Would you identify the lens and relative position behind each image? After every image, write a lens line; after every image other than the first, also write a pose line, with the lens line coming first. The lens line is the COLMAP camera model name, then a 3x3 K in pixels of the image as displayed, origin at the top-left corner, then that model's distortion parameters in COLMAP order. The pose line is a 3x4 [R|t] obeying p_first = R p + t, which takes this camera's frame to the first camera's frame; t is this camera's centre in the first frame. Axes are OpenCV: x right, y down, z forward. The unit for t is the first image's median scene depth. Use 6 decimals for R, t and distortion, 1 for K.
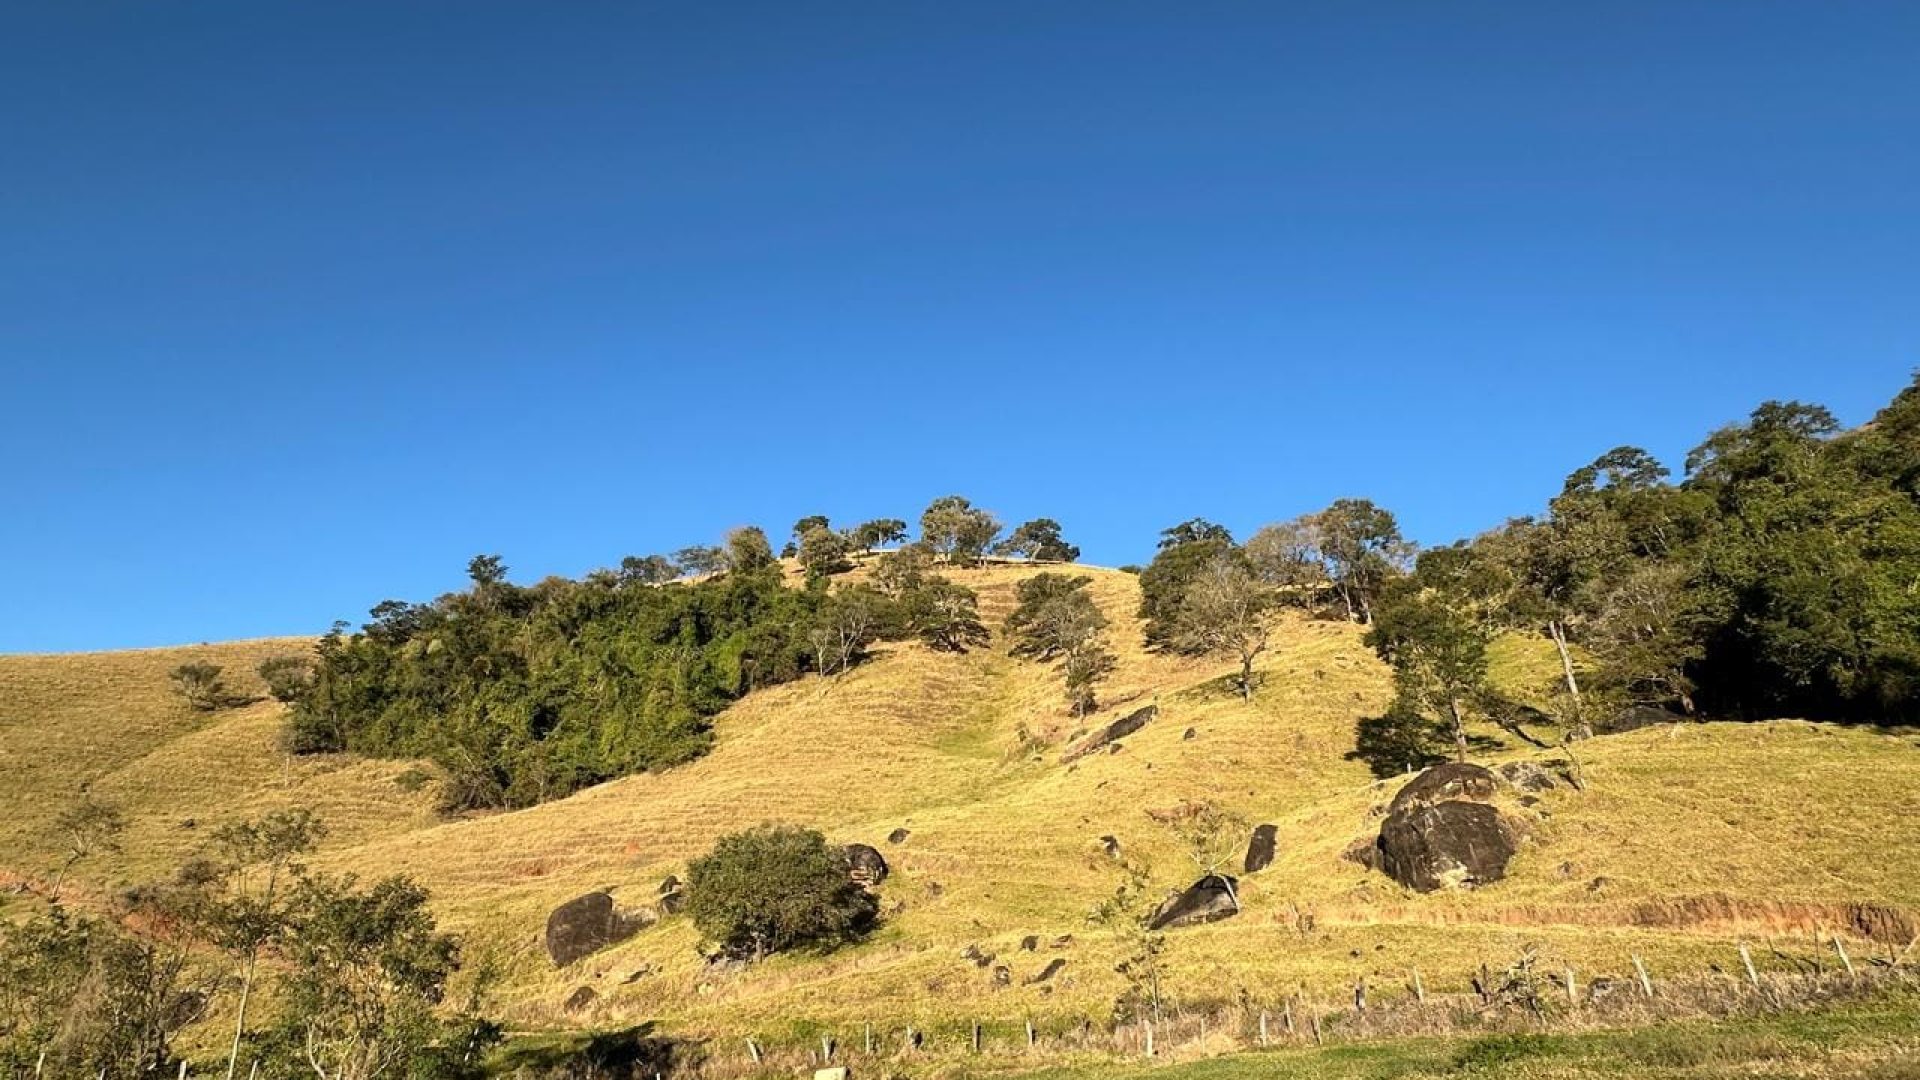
lens RADIAL K [[1047.6, 0, 959.3], [0, 1047.6, 552.3], [0, 0, 1]] dist [-0.005708, 0.002133]
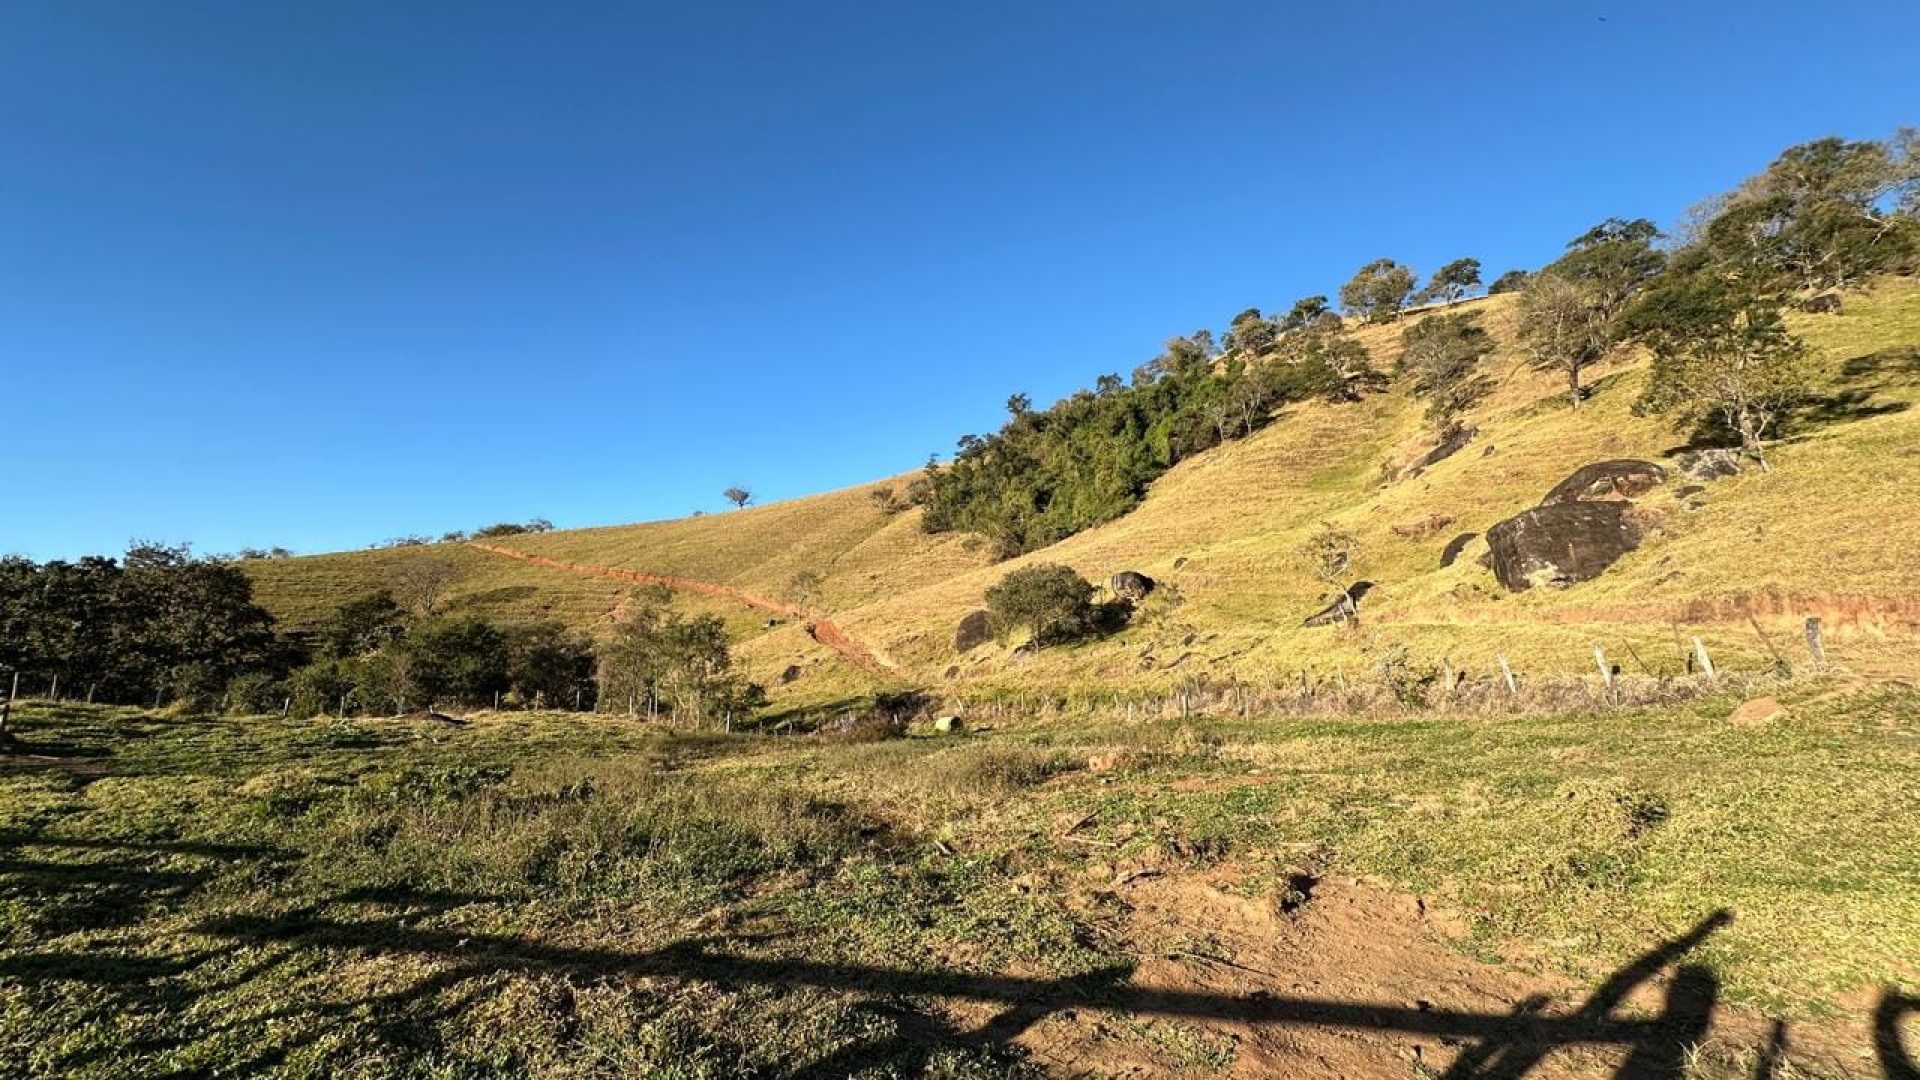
lens RADIAL K [[766.0, 0, 957.7], [0, 766.0, 540.7], [0, 0, 1]] dist [-0.002343, 0.000566]
pose [[0.807690, -0.081091, -0.584004, 0.141276], [0.214366, 0.963100, 0.162743, 0.010847], [0.549258, -0.256637, 0.795270, 0.034343]]
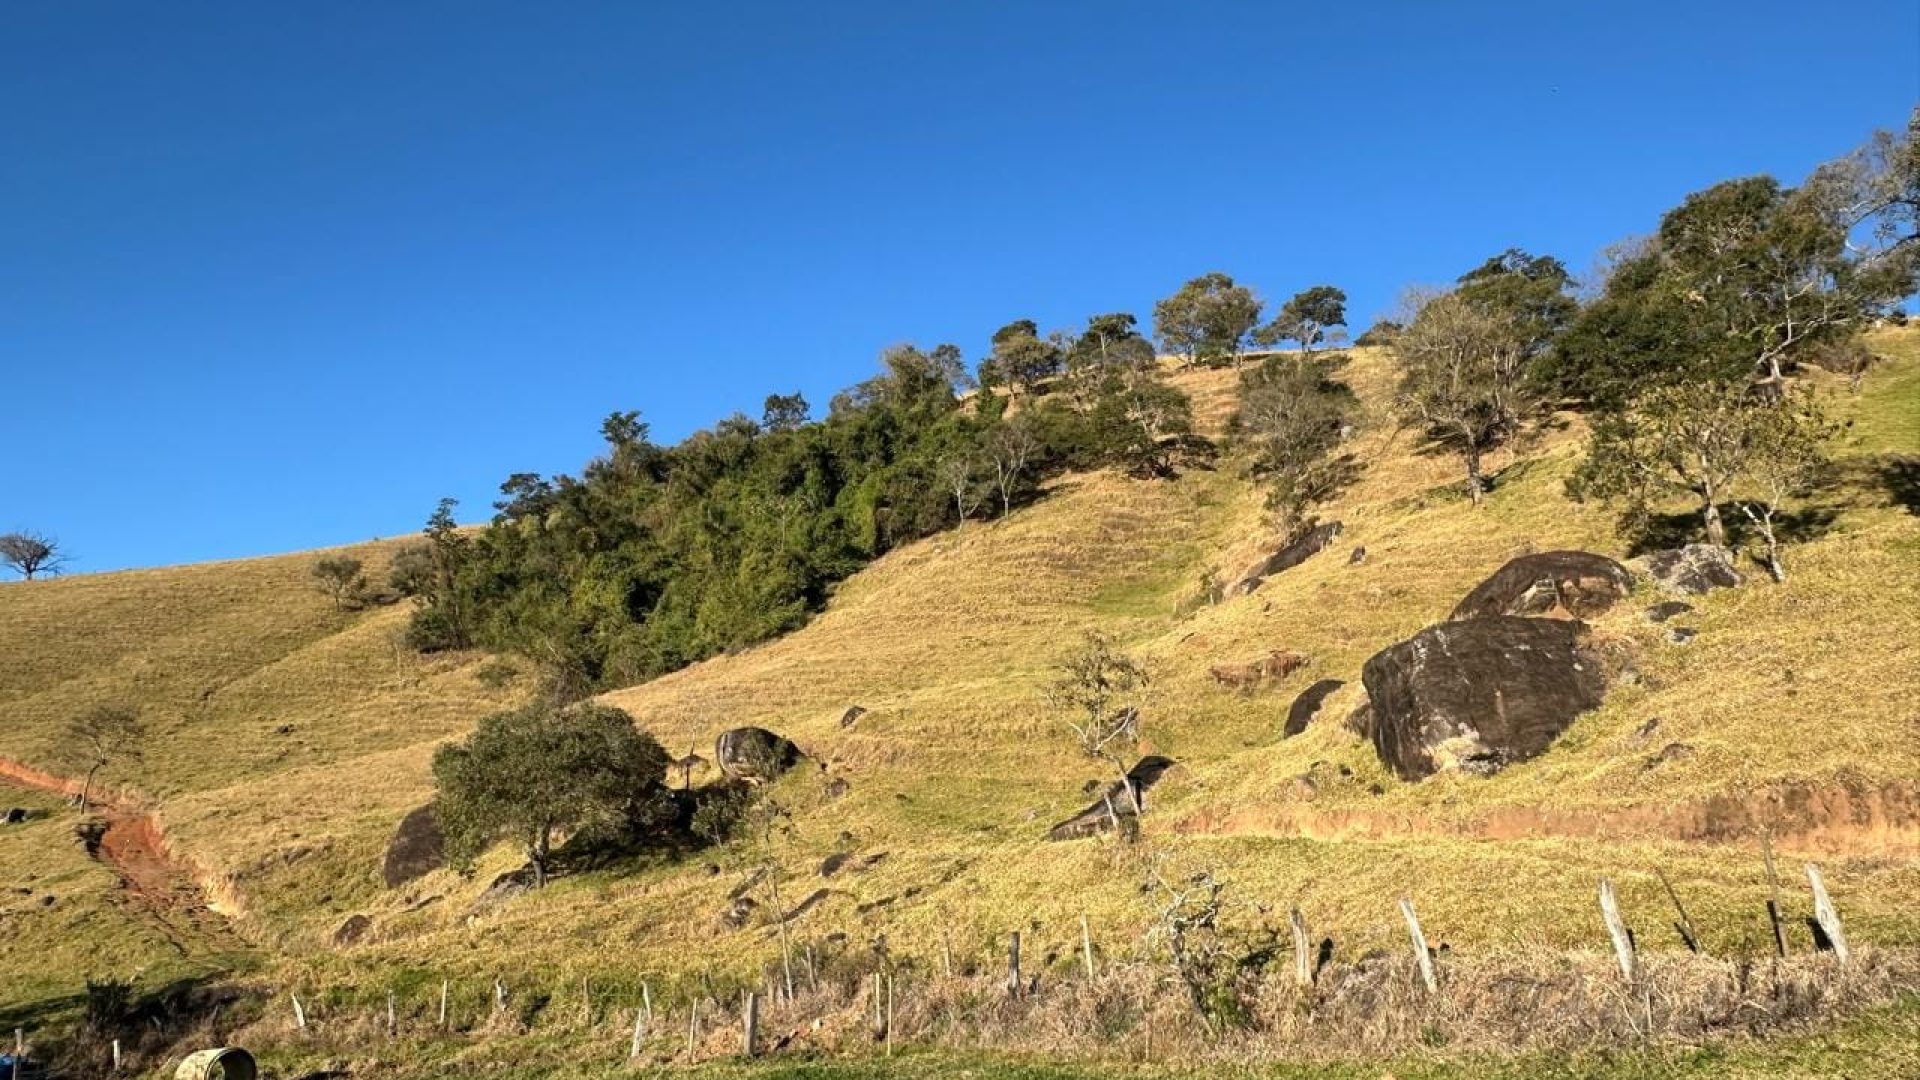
lens RADIAL K [[1312.1, 0, 956.3], [0, 1312.1, 550.0], [0, 0, 1]] dist [-0.000991, -0.002444]
pose [[0.953989, -0.062534, -0.293248, 0.135630], [0.098089, 0.989285, 0.108140, 0.034470], [0.283343, -0.131929, 0.949901, 0.094549]]
